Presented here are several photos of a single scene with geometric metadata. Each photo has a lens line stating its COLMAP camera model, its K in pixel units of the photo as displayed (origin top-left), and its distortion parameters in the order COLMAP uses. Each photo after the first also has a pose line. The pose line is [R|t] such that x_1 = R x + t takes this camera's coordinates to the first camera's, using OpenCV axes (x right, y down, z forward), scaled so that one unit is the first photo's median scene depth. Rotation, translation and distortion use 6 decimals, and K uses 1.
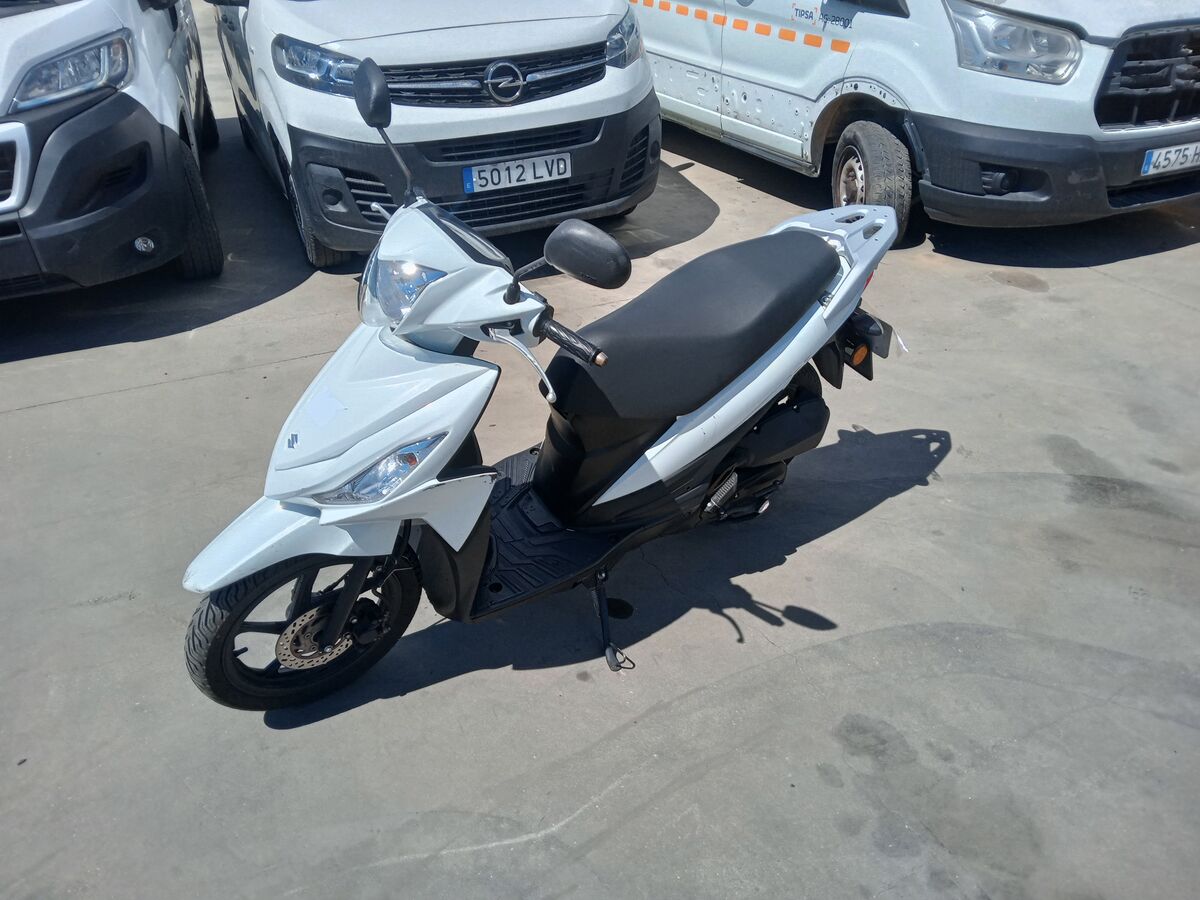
lens RADIAL K [[876.6, 0, 604.4], [0, 876.6, 455.7], [0, 0, 1]] dist [0.043064, -0.063443]
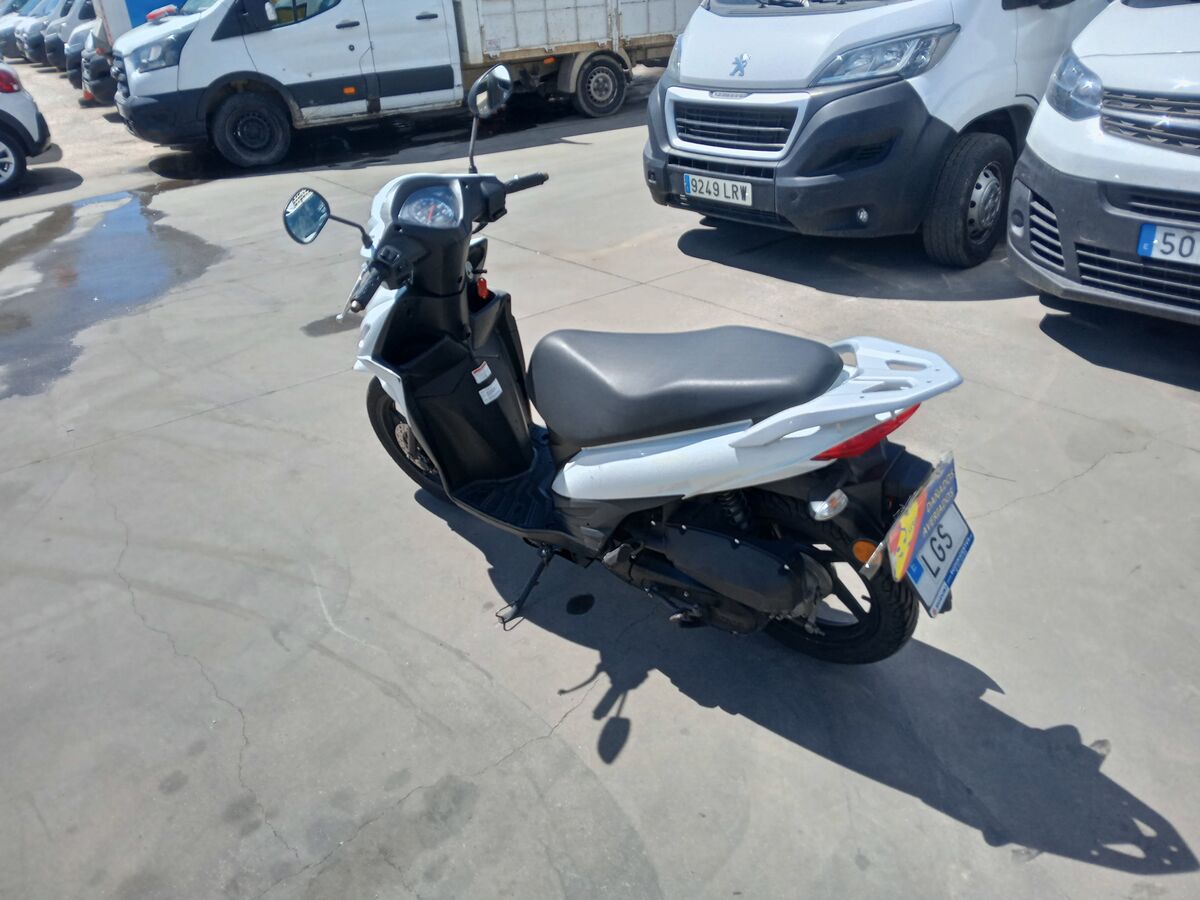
lens RADIAL K [[876.6, 0, 604.4], [0, 876.6, 455.7], [0, 0, 1]] dist [0.043064, -0.063443]
pose [[0.279131, 0.468975, -0.837943, 0.469408], [-0.453329, 0.833621, 0.315546, -0.182086], [0.846510, 0.291786, 0.445289, 0.292260]]
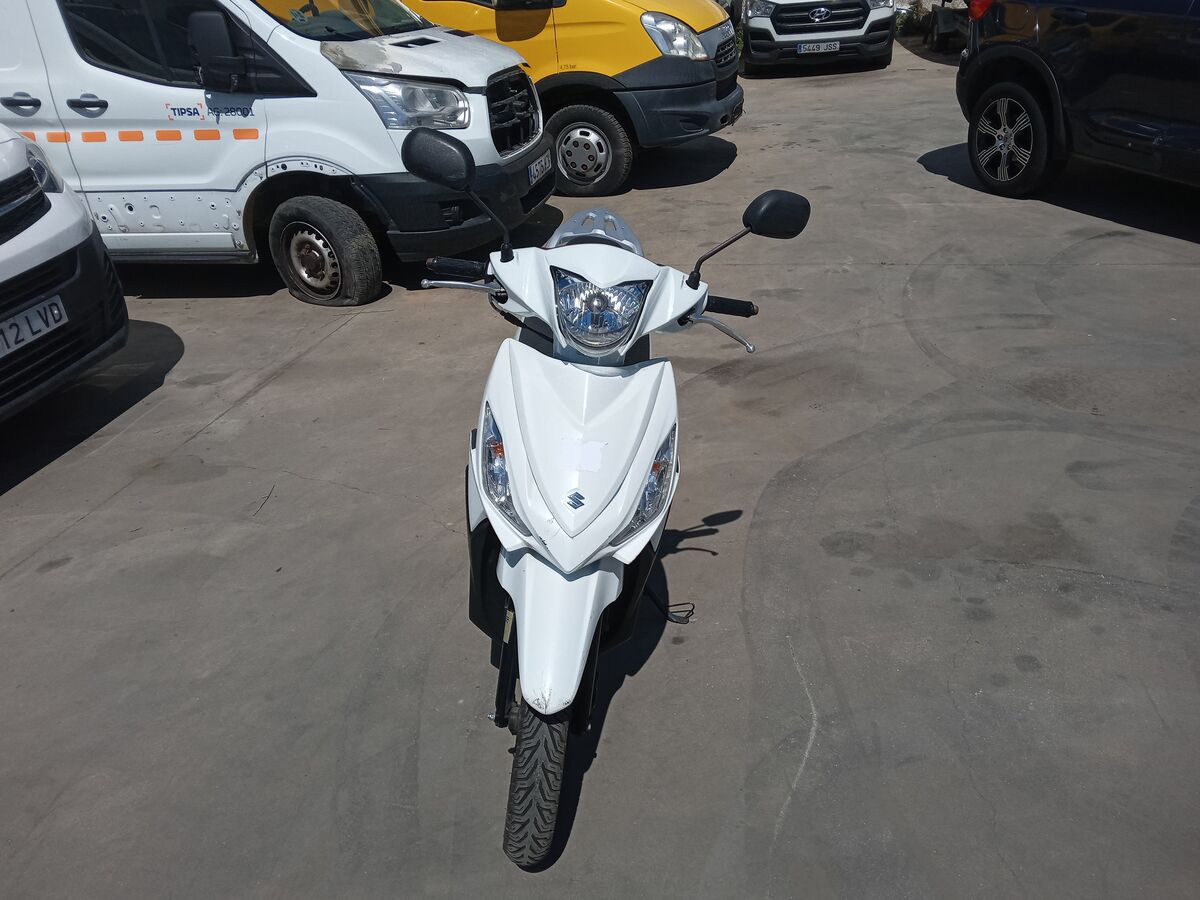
lens RADIAL K [[876.6, 0, 604.4], [0, 876.6, 455.7], [0, 0, 1]] dist [0.043064, -0.063443]
pose [[0.593118, -0.406015, 0.695244, -0.392777], [0.472043, 0.874906, 0.108232, -0.059614], [-0.652217, 0.263991, 0.710579, 0.114193]]
